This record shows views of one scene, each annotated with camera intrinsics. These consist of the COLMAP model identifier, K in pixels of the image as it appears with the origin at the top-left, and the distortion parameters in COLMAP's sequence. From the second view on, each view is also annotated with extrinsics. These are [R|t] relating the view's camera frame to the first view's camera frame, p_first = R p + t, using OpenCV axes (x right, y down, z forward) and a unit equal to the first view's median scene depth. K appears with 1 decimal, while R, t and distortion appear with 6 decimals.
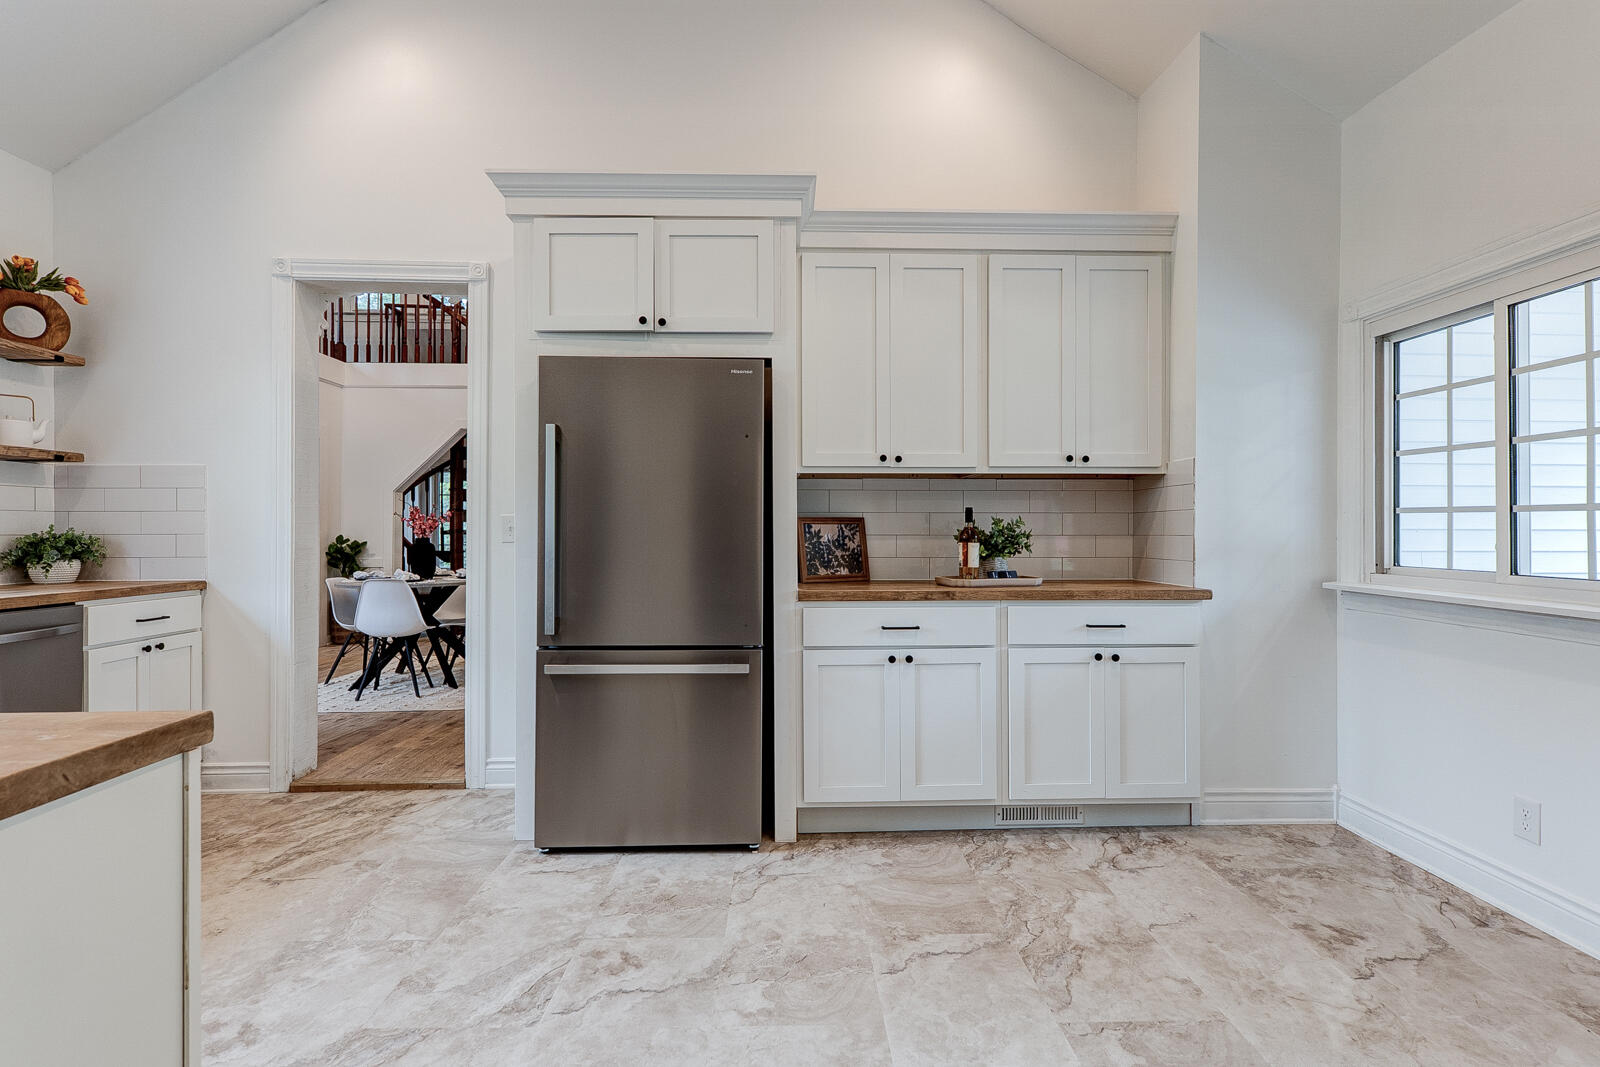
lens RADIAL K [[787.5, 0, 800.0], [0, 787.5, 533.5], [0, 0, 1]] dist [0.000670, 0.000711]
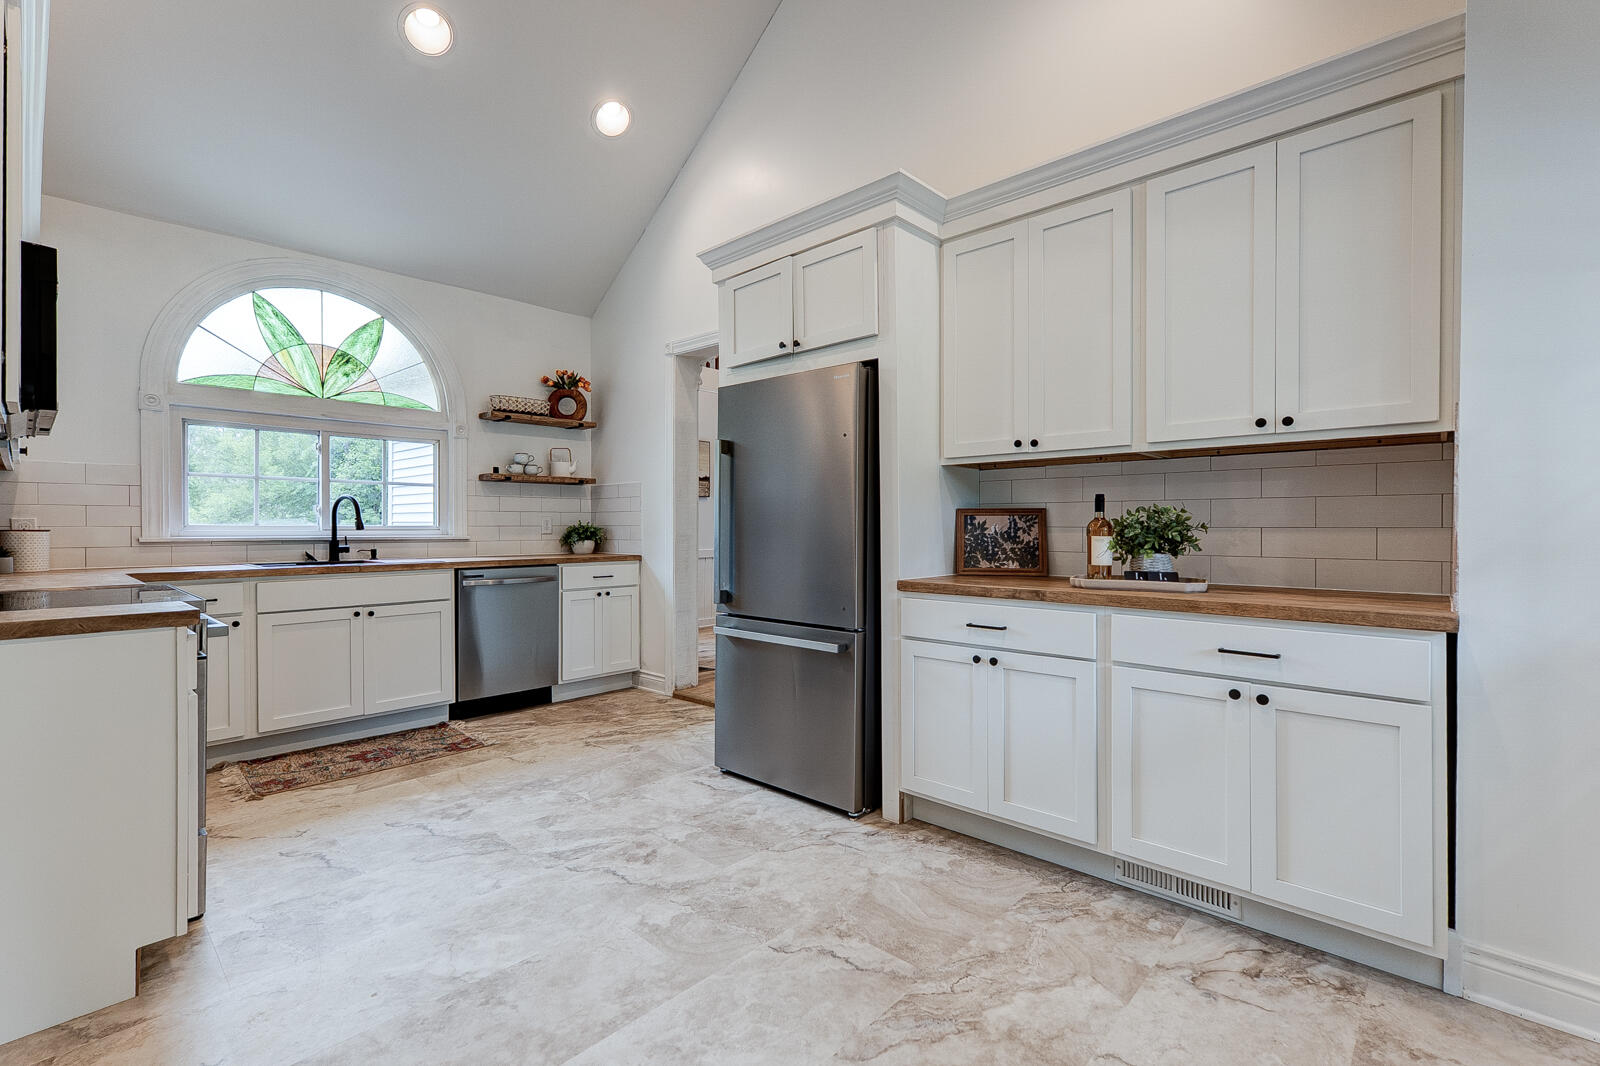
lens RADIAL K [[695.7, 0, 800.0], [0, 695.7, 533.0], [0, 0, 1]] dist [0.002708, 0.000604]
pose [[0.716960, 0.007727, -0.697071, 0.525524], [-0.001515, 0.999953, 0.009526, 0.001927], [0.697113, -0.005774, 0.716938, 0.253209]]
